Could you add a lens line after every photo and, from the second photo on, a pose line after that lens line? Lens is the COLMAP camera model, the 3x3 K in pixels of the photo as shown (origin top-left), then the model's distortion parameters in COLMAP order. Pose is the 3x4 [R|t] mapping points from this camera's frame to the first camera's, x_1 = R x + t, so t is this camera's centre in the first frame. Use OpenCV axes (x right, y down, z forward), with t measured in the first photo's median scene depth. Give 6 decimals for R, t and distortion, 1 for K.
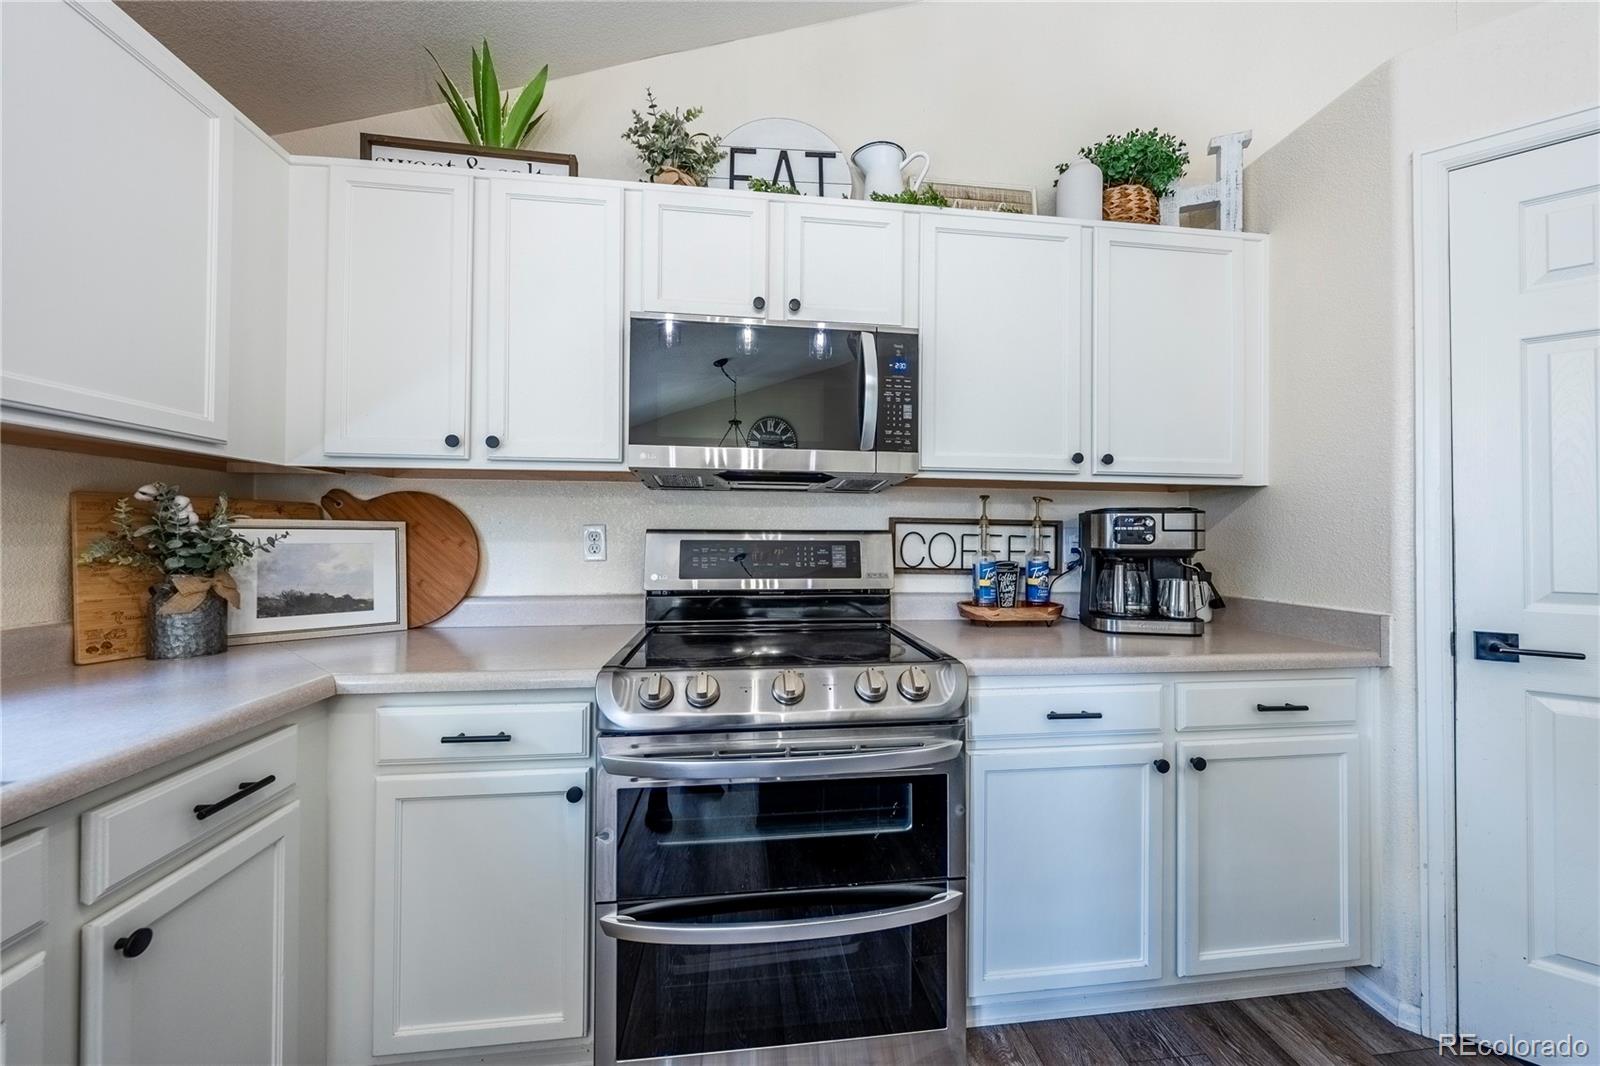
lens RADIAL K [[557.3, 0, 808.2], [0, 557.3, 533.1], [0, 0, 1]] dist [0.000554, 0.000019]
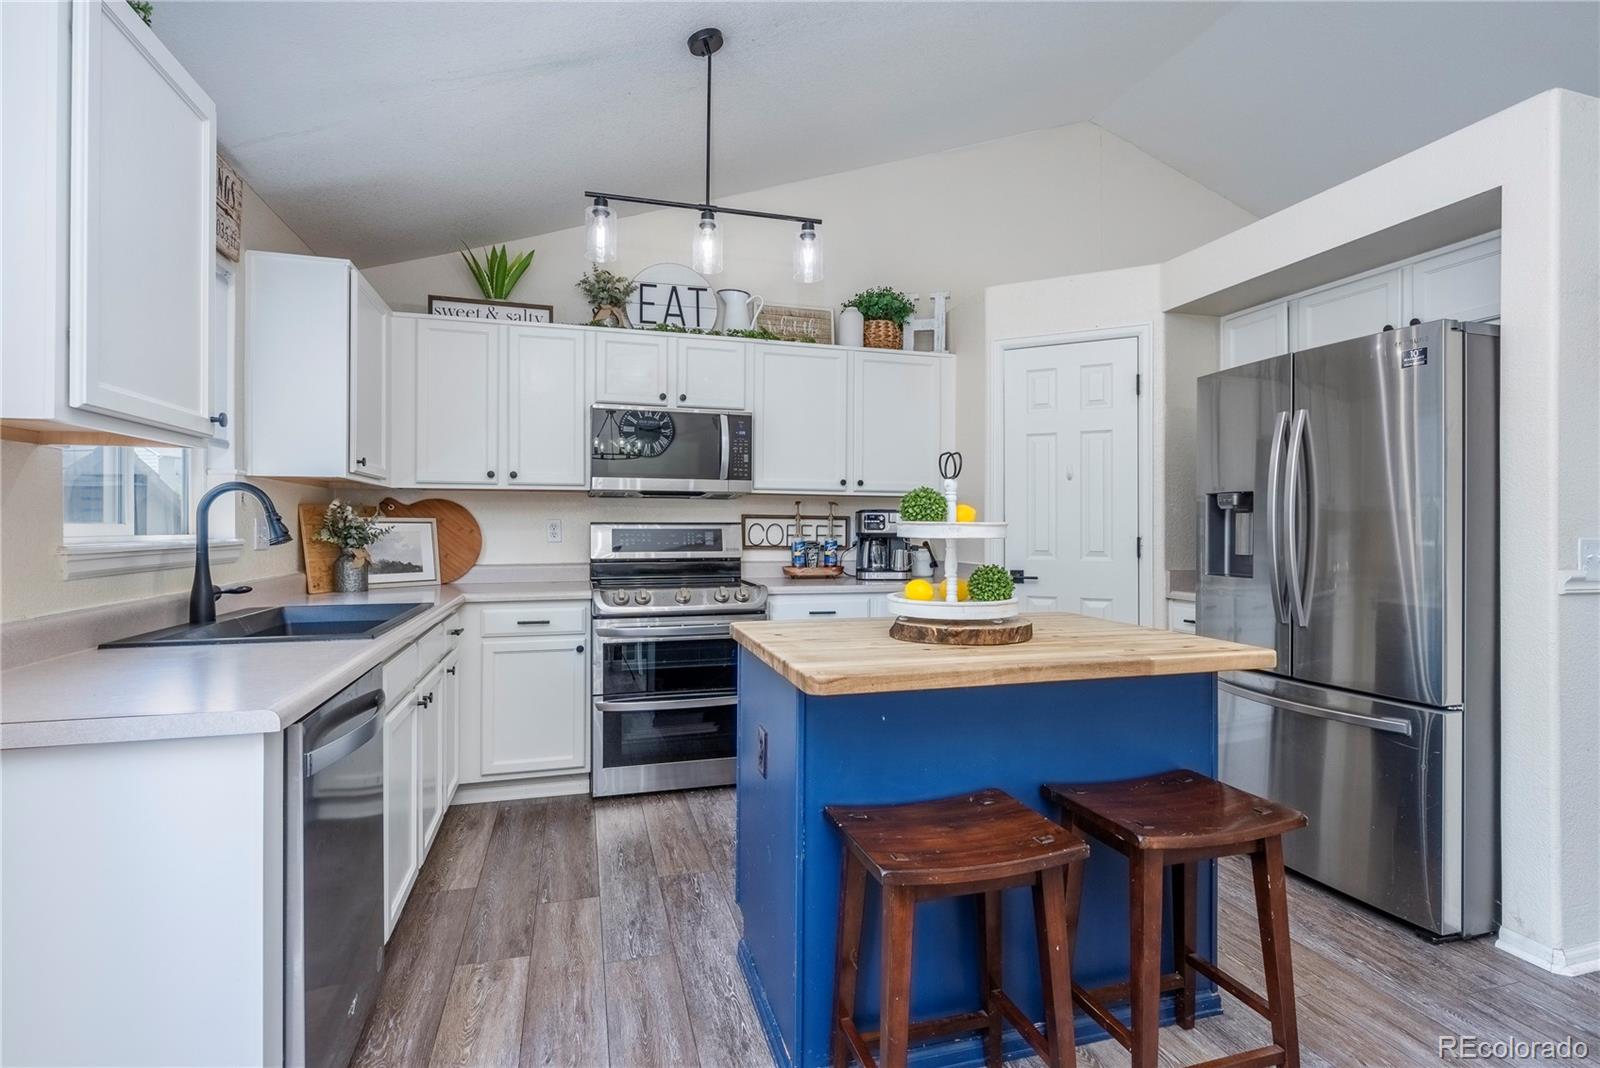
lens RADIAL K [[774.7, 0, 795.8], [0, 774.7, 528.0], [0, 0, 1]] dist [-0.002575, -0.000204]
pose [[0.989227, -0.003409, 0.146349, -0.029982], [0.002297, 0.999967, 0.007767, -0.006831], [-0.146371, -0.007347, 0.989203, -1.431205]]
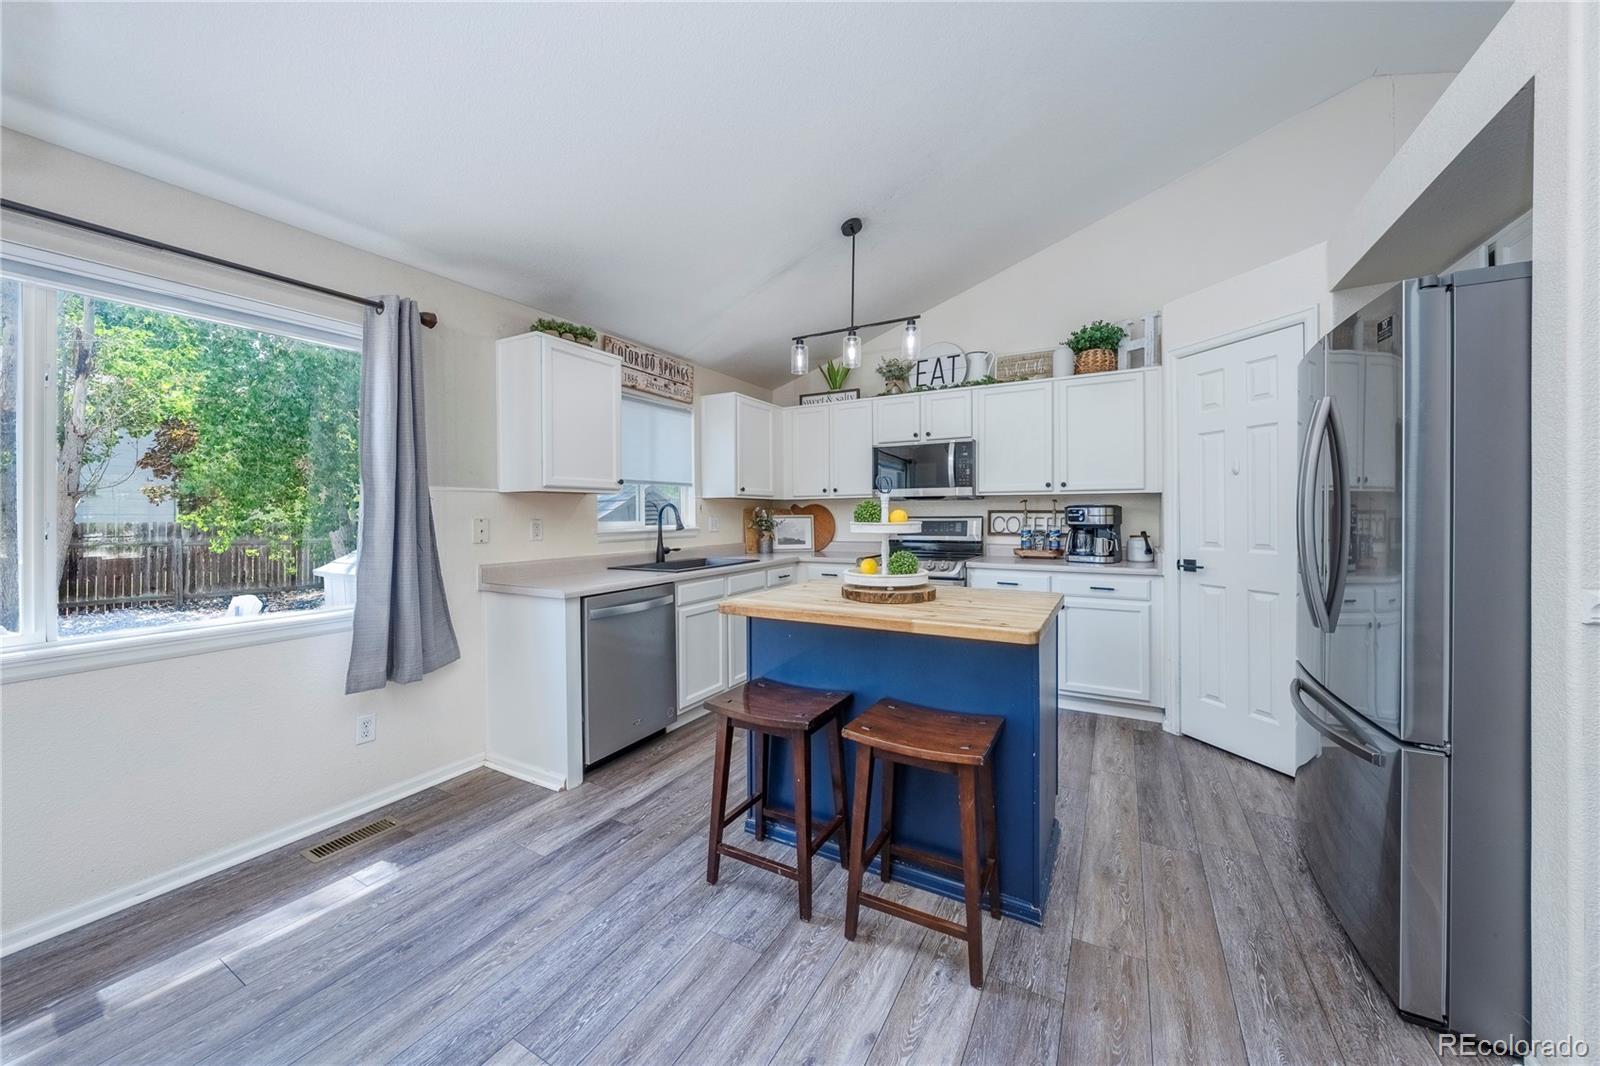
lens RADIAL K [[556.1, 0, 808.3], [0, 556.1, 519.5], [0, 0, 1]] dist [-0.008148, -0.000043]
pose [[0.800898, -0.006142, -0.598769, 1.059479], [0.015625, 0.999821, 0.010643, -0.029982], [0.598597, -0.017879, 0.800851, -1.428957]]
